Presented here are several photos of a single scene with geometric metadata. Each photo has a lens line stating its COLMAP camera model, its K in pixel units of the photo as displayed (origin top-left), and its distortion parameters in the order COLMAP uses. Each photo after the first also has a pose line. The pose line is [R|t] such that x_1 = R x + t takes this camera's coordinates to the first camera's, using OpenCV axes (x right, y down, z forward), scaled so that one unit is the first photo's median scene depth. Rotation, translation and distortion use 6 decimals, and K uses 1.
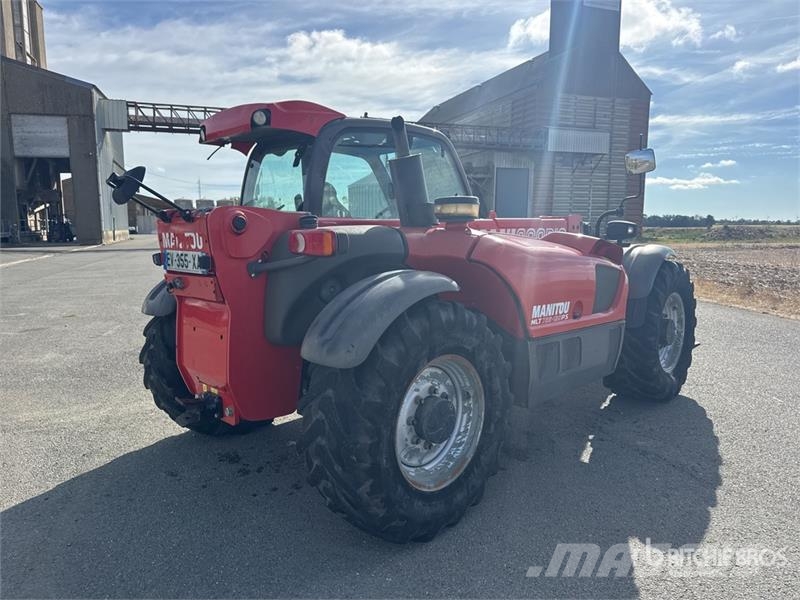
lens RADIAL K [[580.2, 0, 396.8], [0, 580.2, 297.7], [0, 0, 1]] dist [0.047300, -0.039704]
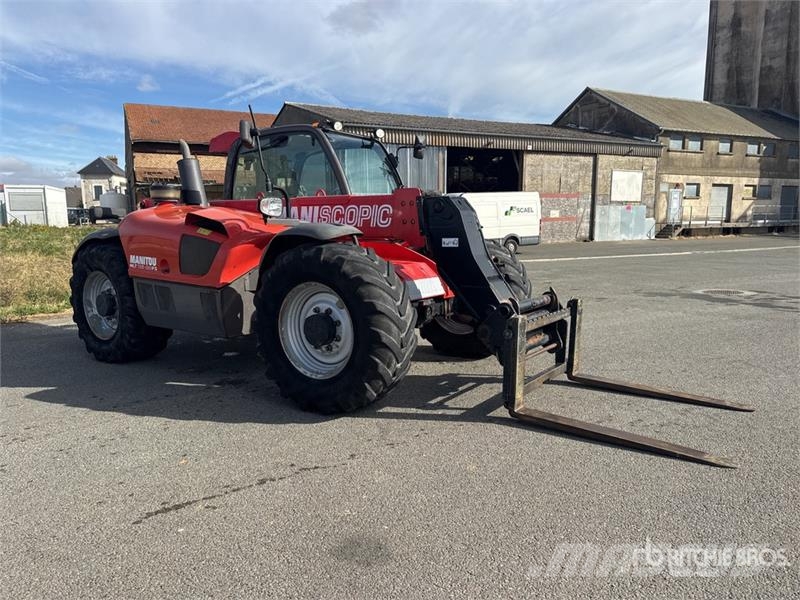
lens RADIAL K [[580.2, 0, 398.3], [0, 580.2, 300.1], [0, 0, 1]] dist [0.047300, -0.039704]
pose [[0.153058, 0.141779, -0.977994, 1.701332], [-0.117008, 0.985293, 0.124525, -0.130710], [0.981266, 0.095373, 0.167396, 1.303407]]
